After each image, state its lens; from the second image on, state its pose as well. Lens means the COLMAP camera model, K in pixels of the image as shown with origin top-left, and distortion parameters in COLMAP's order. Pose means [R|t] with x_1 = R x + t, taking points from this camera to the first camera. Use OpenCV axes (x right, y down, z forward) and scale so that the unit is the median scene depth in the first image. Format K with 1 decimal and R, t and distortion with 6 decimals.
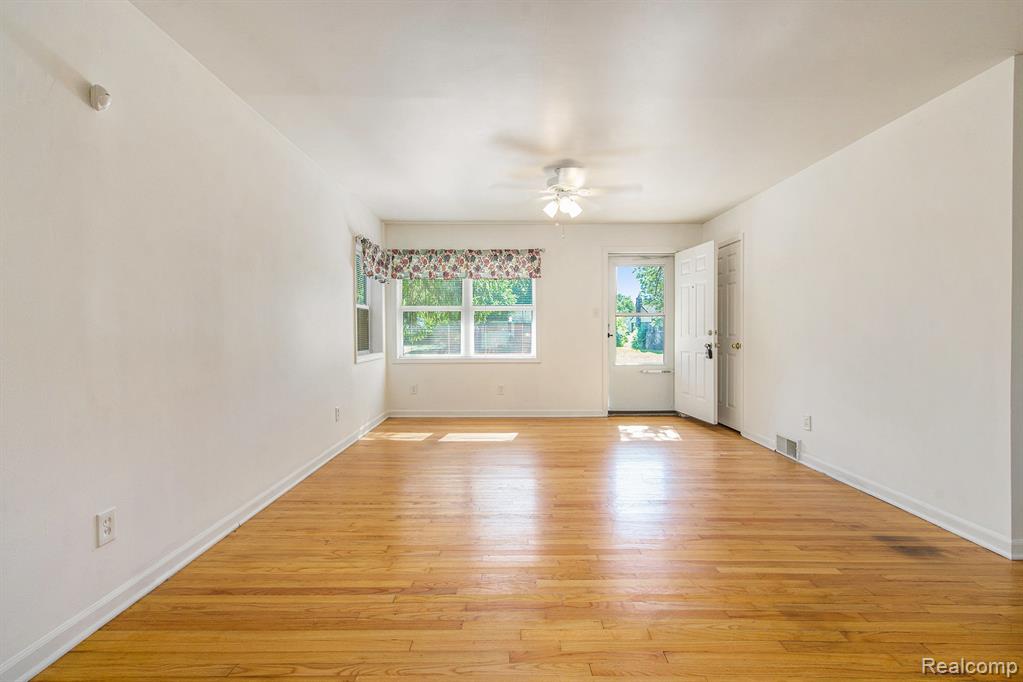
lens RADIAL K [[470.6, 0, 511.5], [0, 470.6, 341.0], [0, 0, 1]] dist [-0.002781, 0.005425]
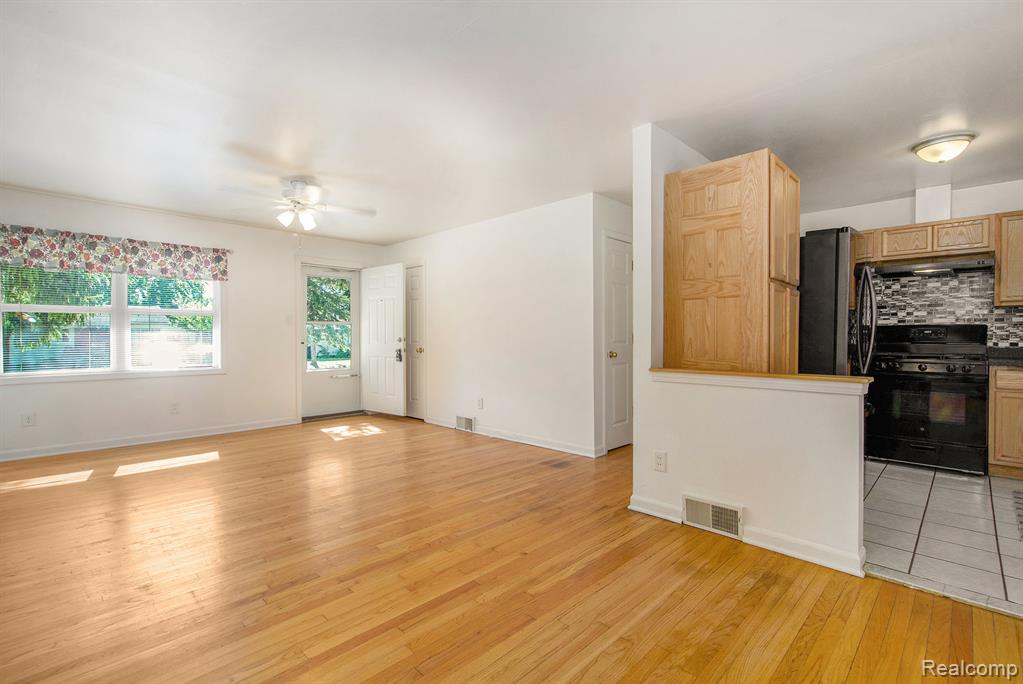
lens RADIAL K [[470.6, 0, 511.5], [0, 470.6, 342.0], [0, 0, 1]] dist [-0.002781, 0.005425]
pose [[0.700185, -0.007477, 0.713922, -0.234890], [0.017580, 0.999823, -0.006770, 0.000995], [-0.713745, 0.017291, 0.700192, -0.041298]]
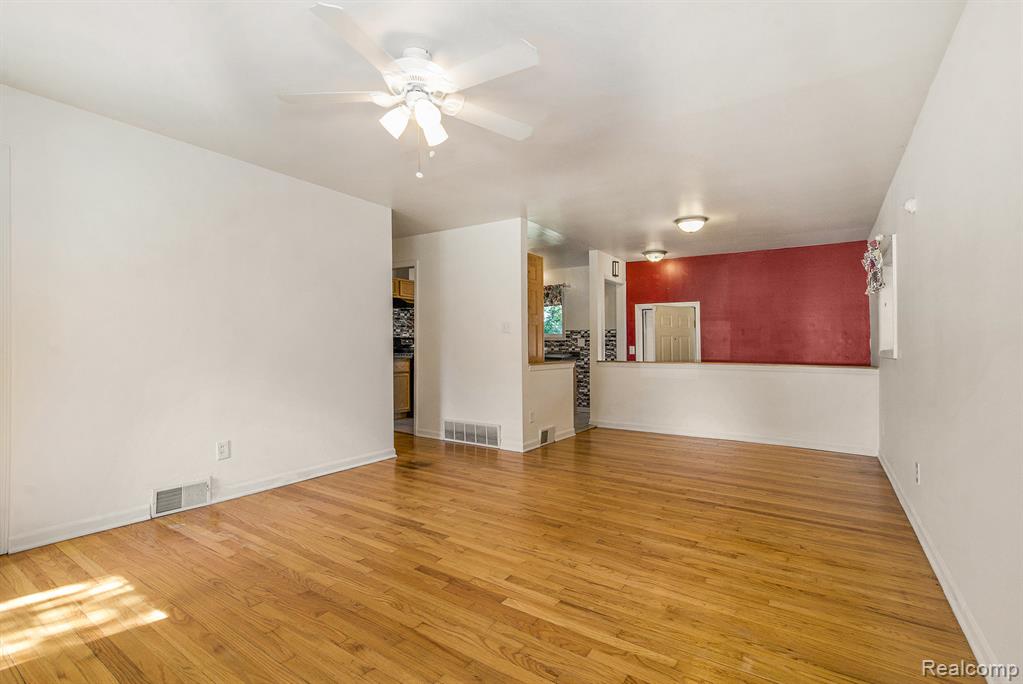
lens RADIAL K [[470.6, 0, 511.5], [0, 470.6, 342.0], [0, 0, 1]] dist [-0.002781, 0.005425]
pose [[-0.832001, -0.004644, 0.554754, -0.215452], [0.001948, 0.999934, 0.011292, -0.024934], [-0.554770, 0.010475, -0.831938, 1.113847]]
